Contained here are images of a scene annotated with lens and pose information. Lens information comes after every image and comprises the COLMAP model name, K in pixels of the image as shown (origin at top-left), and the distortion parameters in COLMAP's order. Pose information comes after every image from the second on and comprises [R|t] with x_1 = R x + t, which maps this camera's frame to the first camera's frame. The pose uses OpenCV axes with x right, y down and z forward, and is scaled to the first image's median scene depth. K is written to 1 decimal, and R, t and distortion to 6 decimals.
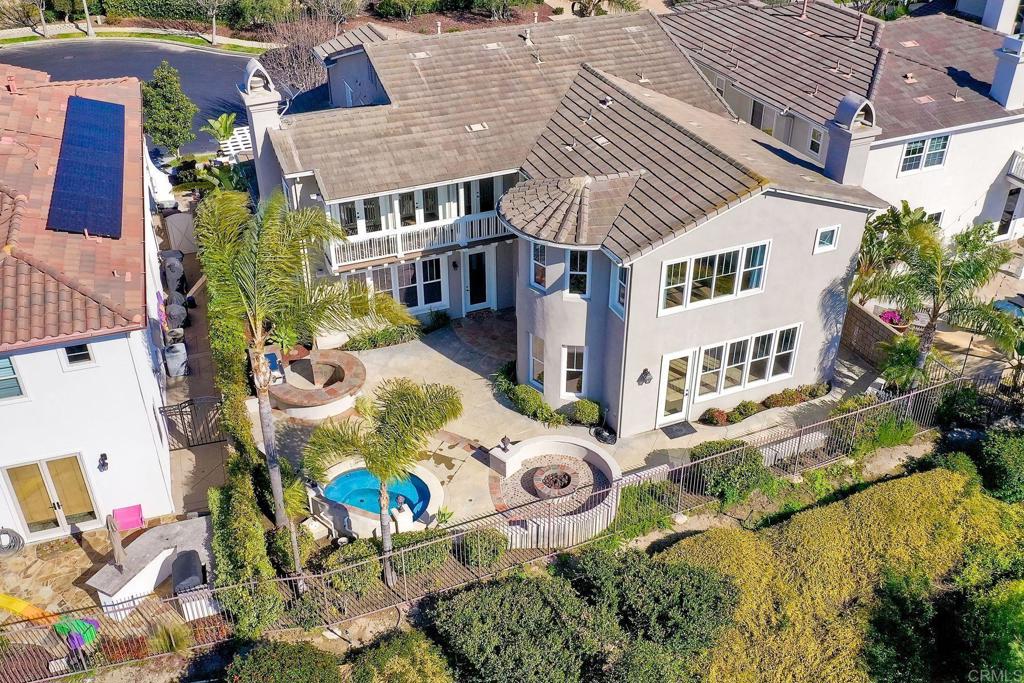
lens RADIAL K [[959.0, 0, 512.0], [0, 959.0, 341.5], [0, 0, 1]] dist [0.009437, 0.004391]
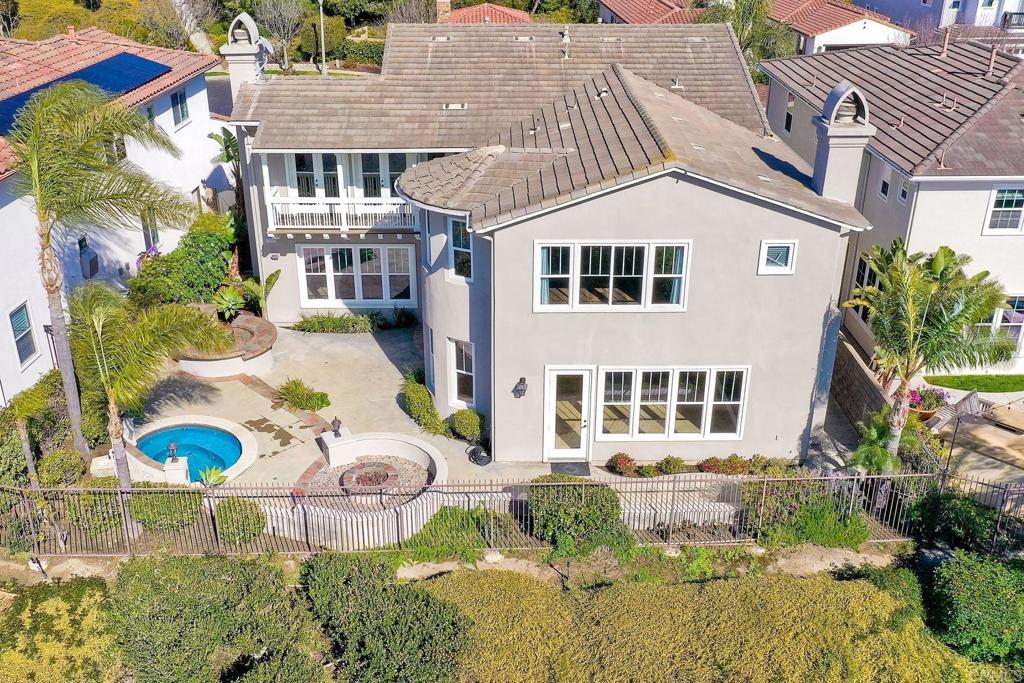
lens RADIAL K [[982.9, 0, 512.0], [0, 982.9, 341.5], [0, 0, 1]] dist [0.006785, 0.013395]
pose [[0.929518, 0.164843, -0.329884, 0.398272], [-0.207132, 0.973473, -0.097195, 0.081033], [0.305112, 0.158674, 0.939004, 0.197219]]
